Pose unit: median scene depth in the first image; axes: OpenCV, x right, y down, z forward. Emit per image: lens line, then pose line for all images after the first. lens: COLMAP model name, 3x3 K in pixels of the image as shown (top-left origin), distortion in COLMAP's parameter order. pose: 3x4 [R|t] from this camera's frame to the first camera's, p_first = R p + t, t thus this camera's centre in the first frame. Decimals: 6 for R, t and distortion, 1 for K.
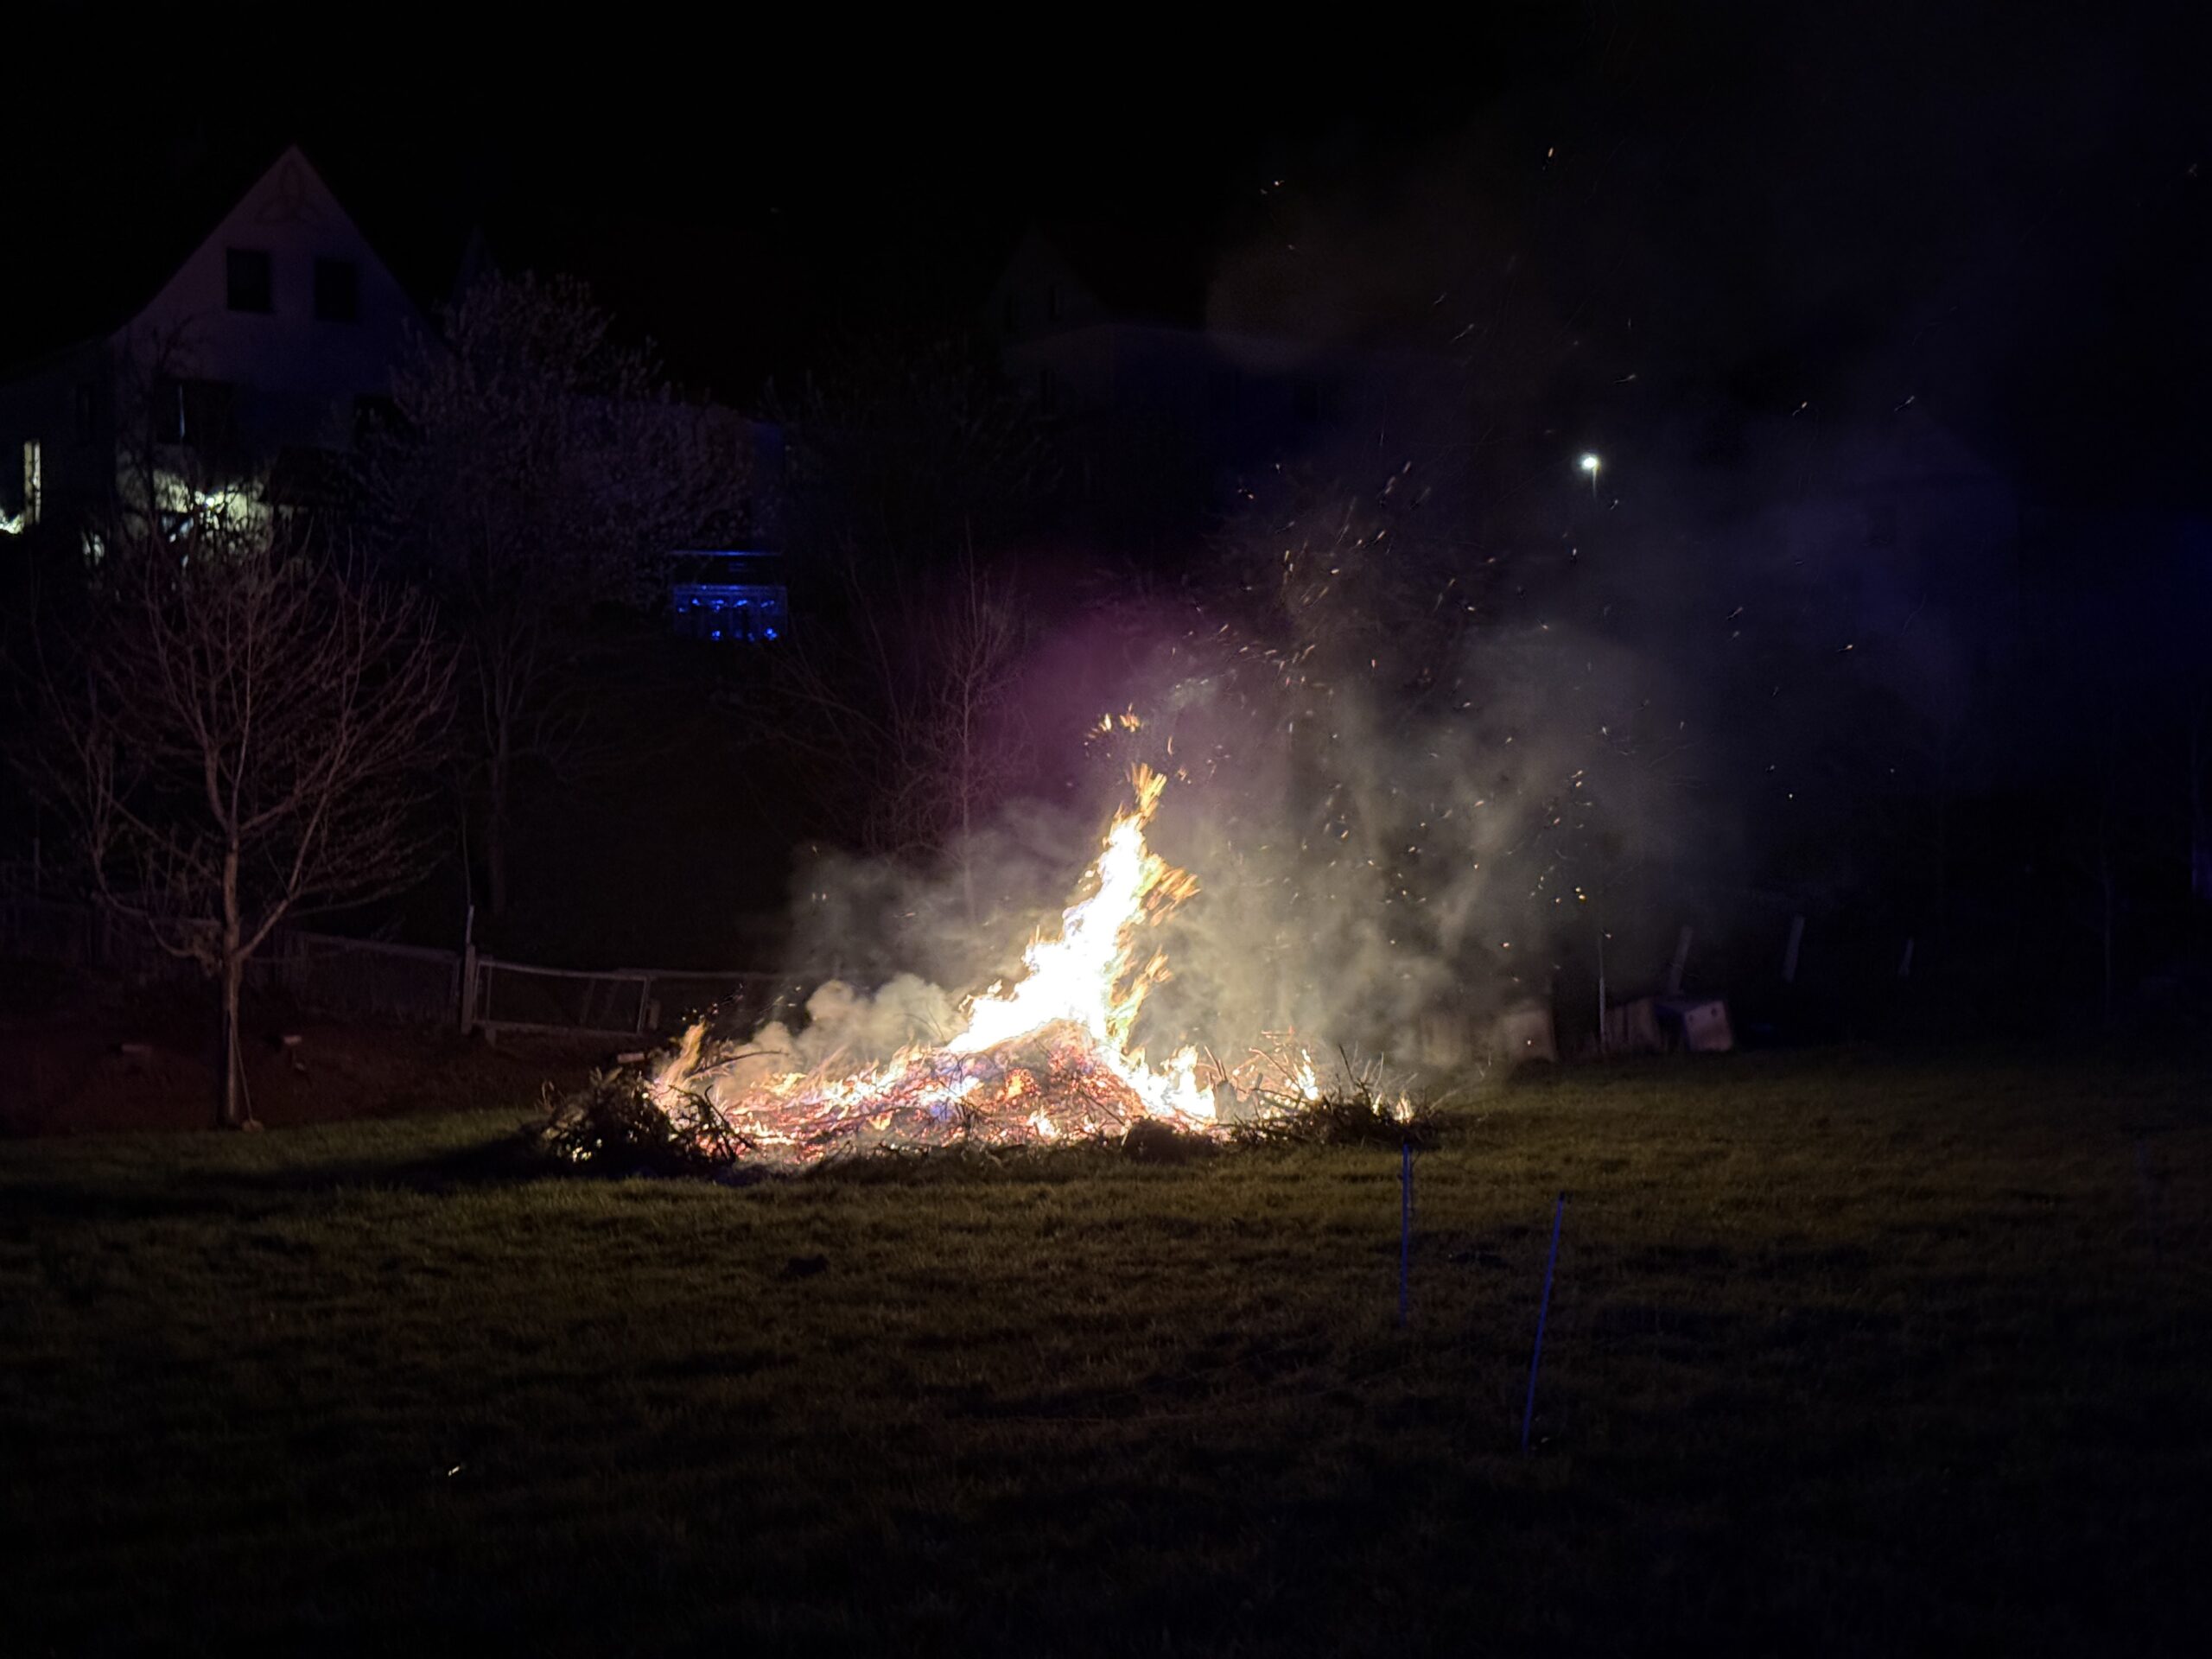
lens RADIAL K [[3015.6, 0, 1111.6], [0, 3015.6, 824.6], [0, 0, 1]] dist [0.135666, 0.000000]
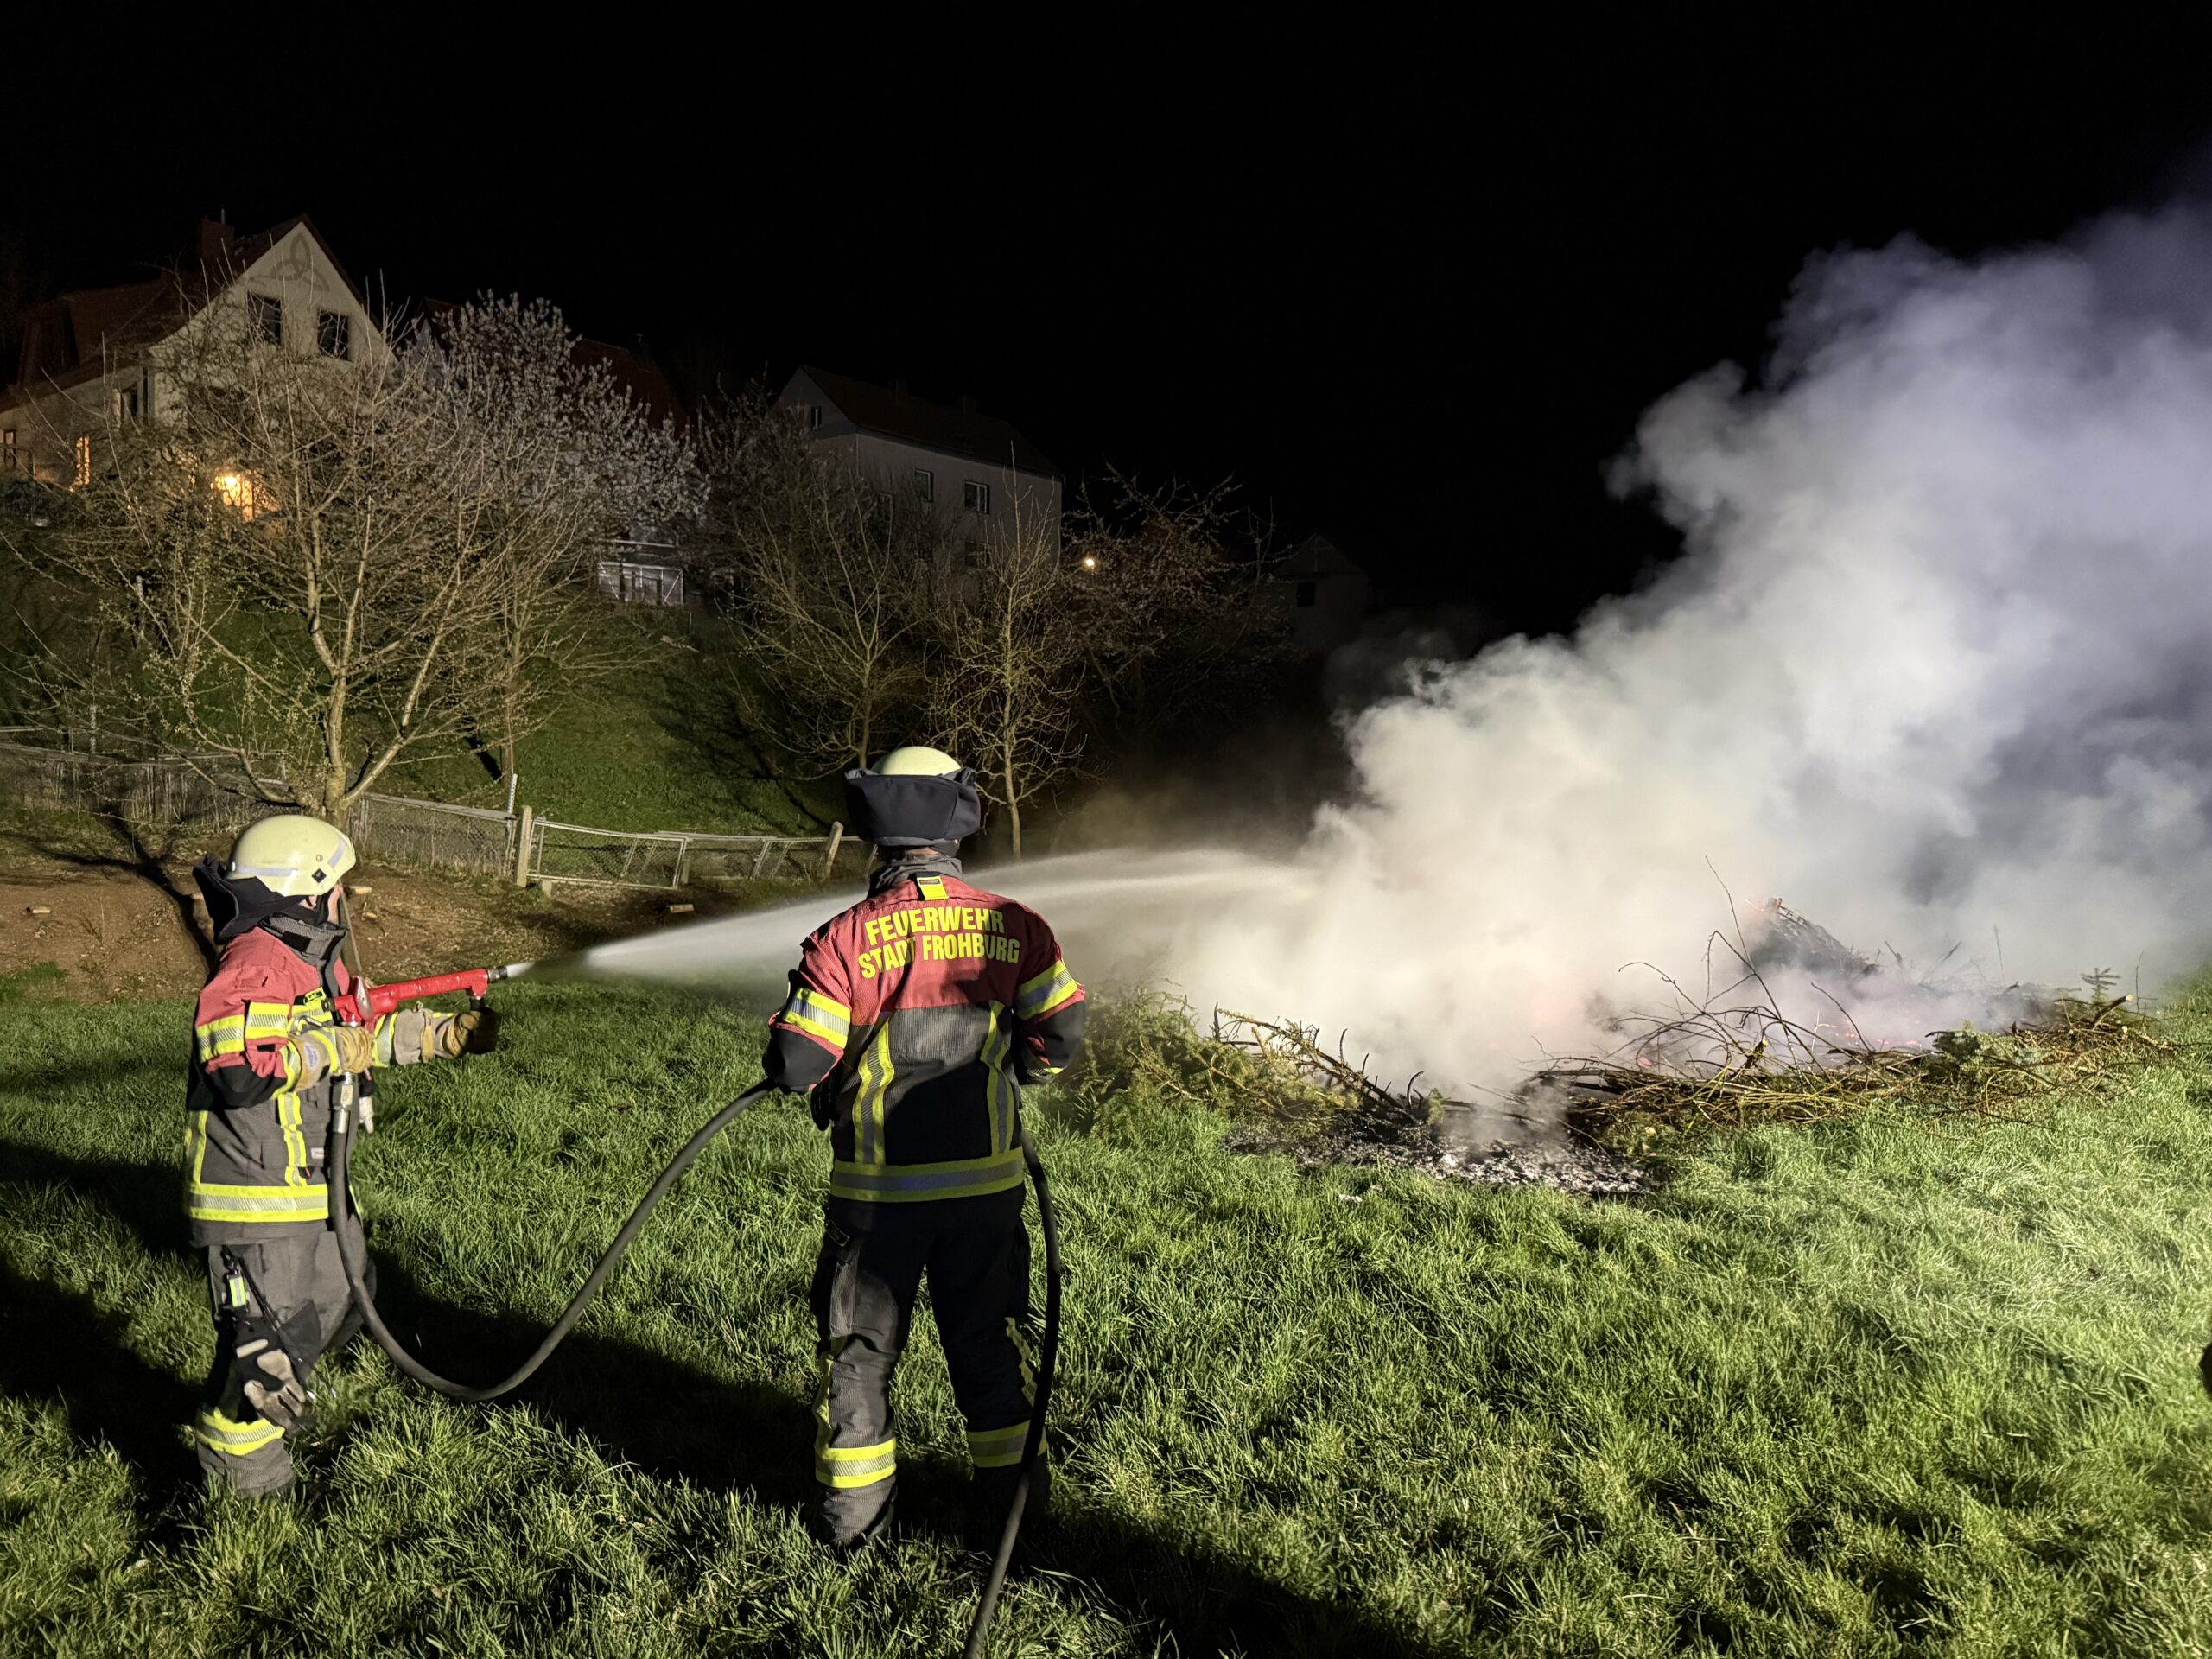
lens RADIAL K [[1525.4, 0, 1097.9], [0, 1525.4, 842.3], [0, 0, 1]] dist [0.010367, -0.016954]
pose [[0.967901, 0.016939, 0.250762, -0.148112], [-0.027297, 0.998909, 0.037886, 0.025642], [-0.249846, -0.043515, 0.967307, 0.402275]]
